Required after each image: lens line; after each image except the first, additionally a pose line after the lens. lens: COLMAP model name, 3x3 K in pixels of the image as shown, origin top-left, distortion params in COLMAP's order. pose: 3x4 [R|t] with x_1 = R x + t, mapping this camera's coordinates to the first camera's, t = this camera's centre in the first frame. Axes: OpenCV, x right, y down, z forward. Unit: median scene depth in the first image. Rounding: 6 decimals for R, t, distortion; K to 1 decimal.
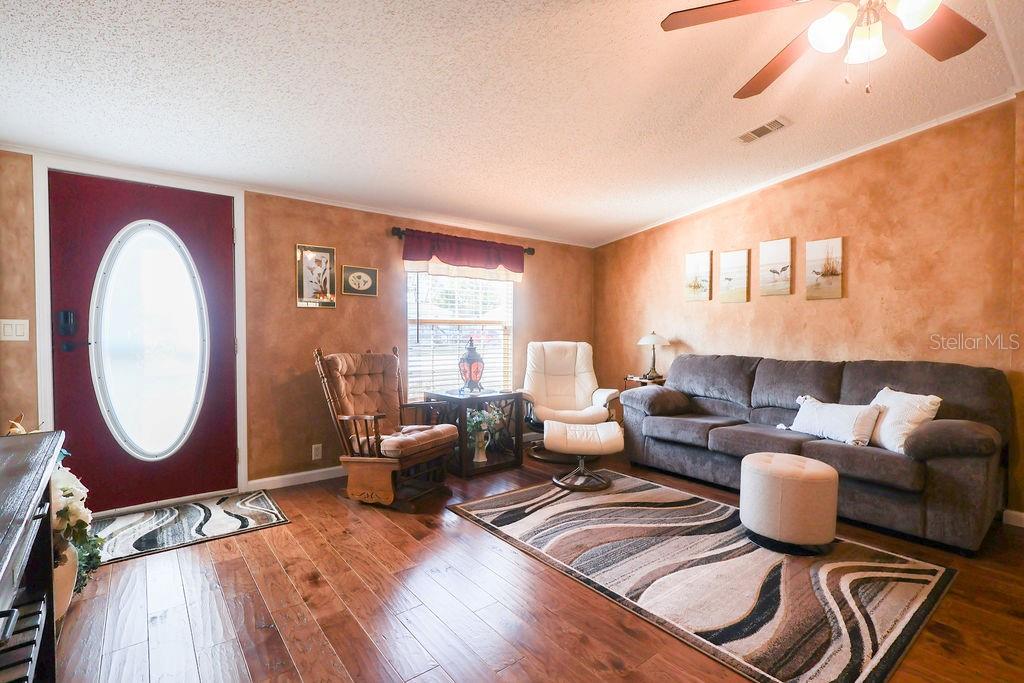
lens RADIAL K [[472.3, 0, 512.0], [0, 472.3, 341.5], [0, 0, 1]] dist [-0.003027, 0.000949]
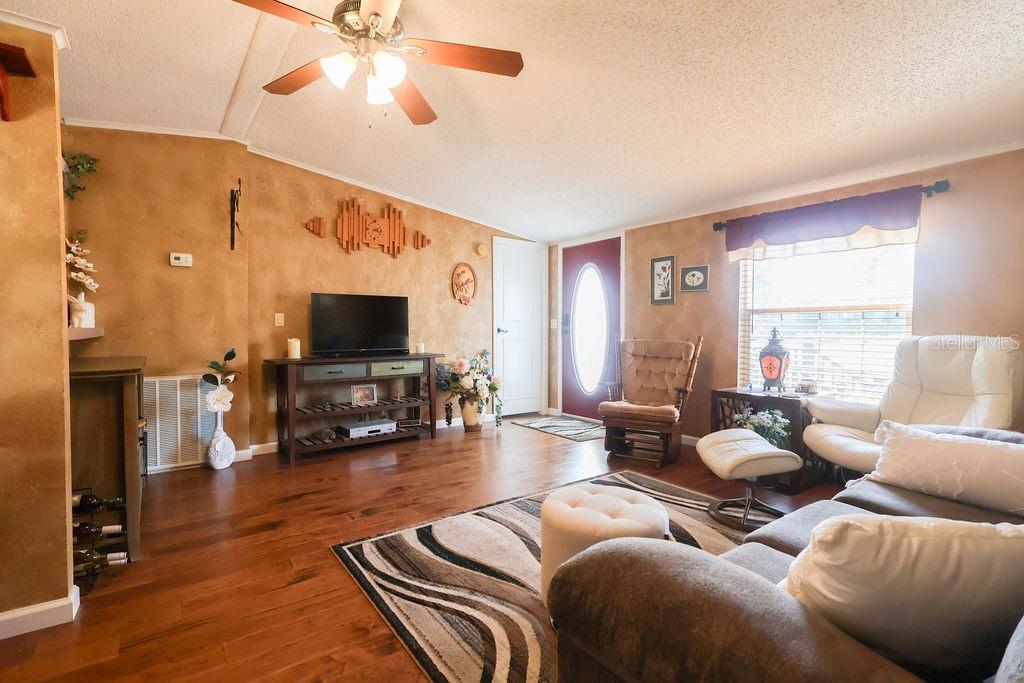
lens RADIAL K [[472.3, 0, 512.0], [0, 472.3, 341.5], [0, 0, 1]] dist [-0.003027, 0.000949]
pose [[-0.025608, 0.025468, -0.999348, 0.953766], [-0.021414, 0.999432, 0.026019, 0.005498], [0.999443, 0.022066, -0.025048, 0.668094]]
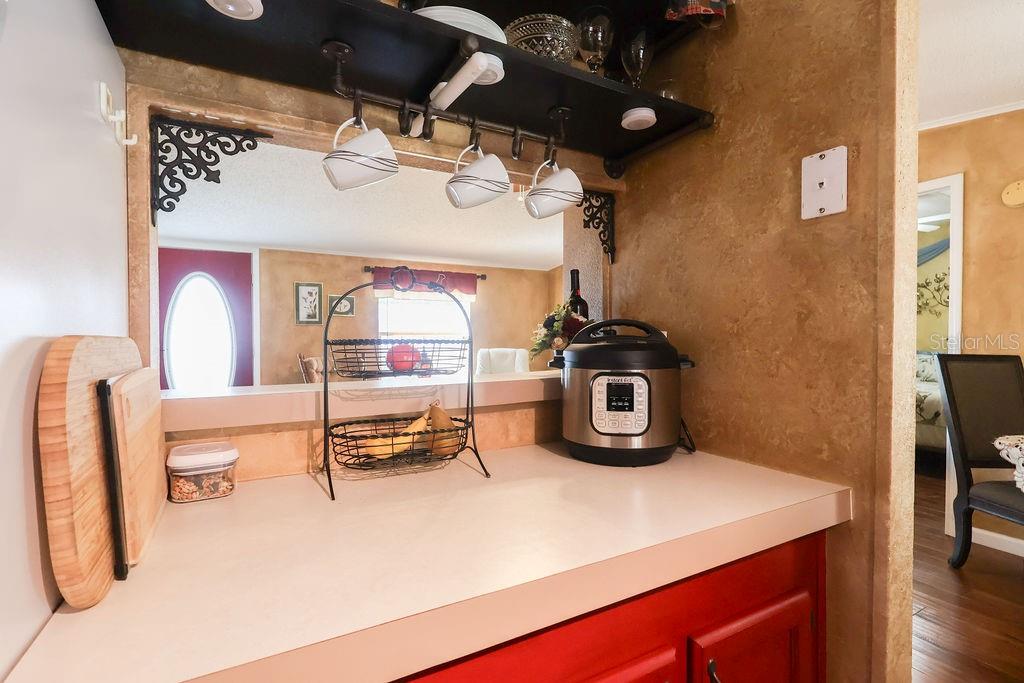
lens RADIAL K [[477.4, 0, 513.2], [0, 477.4, 343.9], [0, 0, 1]] dist [0.001929, 0.000520]
pose [[0.987133, -0.002316, -0.159886, 0.462760], [0.001526, 0.999986, -0.005064, -0.007037], [0.159895, 0.004755, 0.987123, -0.359678]]
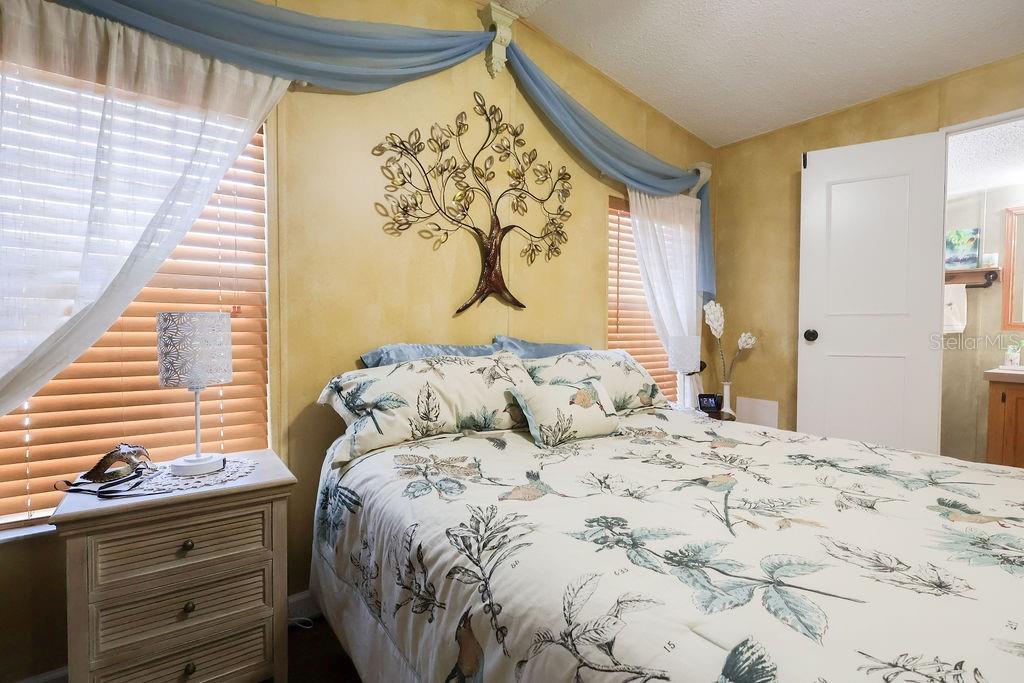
lens RADIAL K [[472.3, 0, 512.0], [0, 472.3, 341.5], [0, 0, 1]] dist [-0.003027, 0.000949]
pose [[0.032736, -0.028824, 0.999048, 1.104858], [0.014665, 0.999490, 0.028356, -0.005765], [-0.999356, 0.013723, 0.033142, 1.513912]]
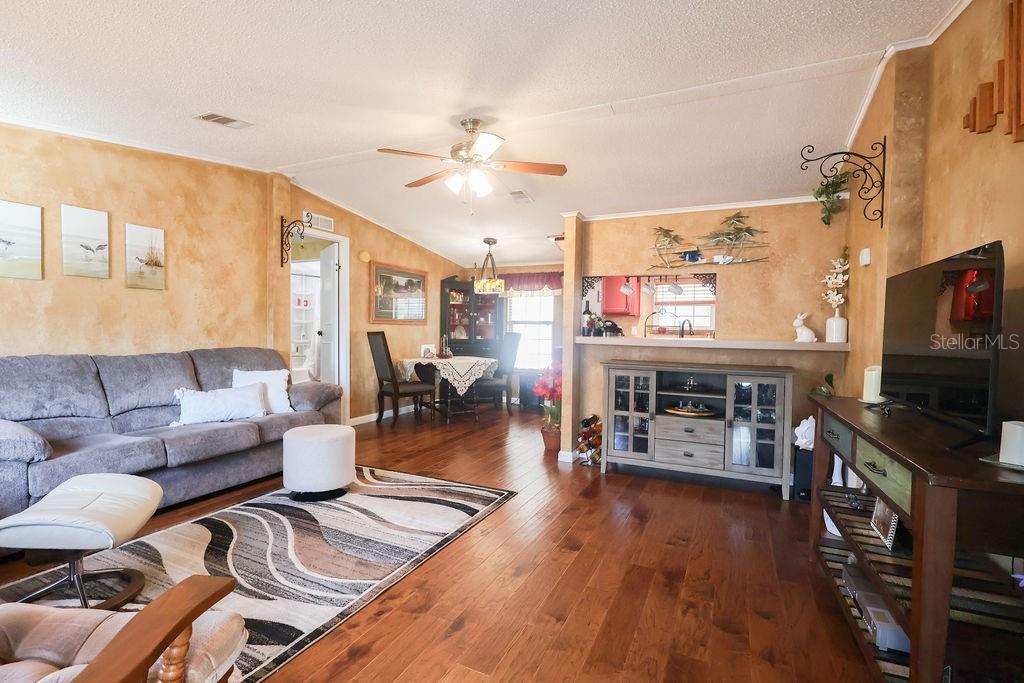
lens RADIAL K [[477.1, 0, 501.8], [0, 477.1, 341.8], [0, 0, 1]] dist [-0.000857, 0.000325]
pose [[-0.429420, -0.034114, 0.902460, -0.579205], [0.001876, 0.999250, 0.038666, -0.020079], [-0.903103, 0.018297, -0.429034, 0.836981]]
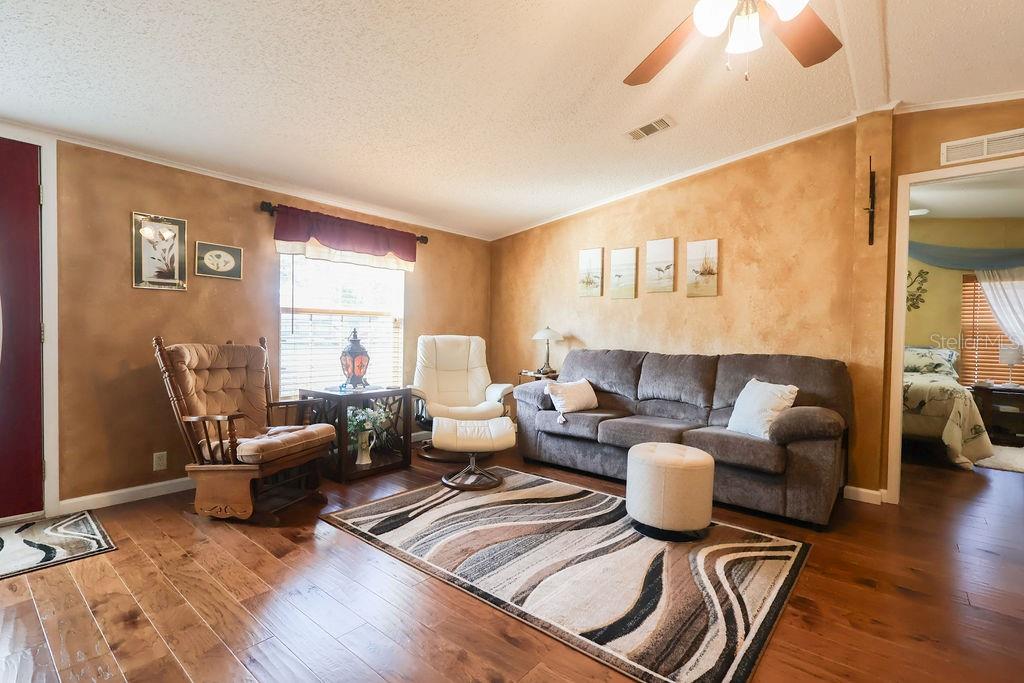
lens RADIAL K [[472.3, 0, 512.0], [0, 472.3, 341.5], [0, 0, 1]] dist [-0.003027, 0.000949]
pose [[0.978648, 0.008695, 0.205362, 0.028639], [-0.008703, 0.999962, -0.000863, 0.017123], [-0.205361, -0.000942, 0.978686, 0.053350]]
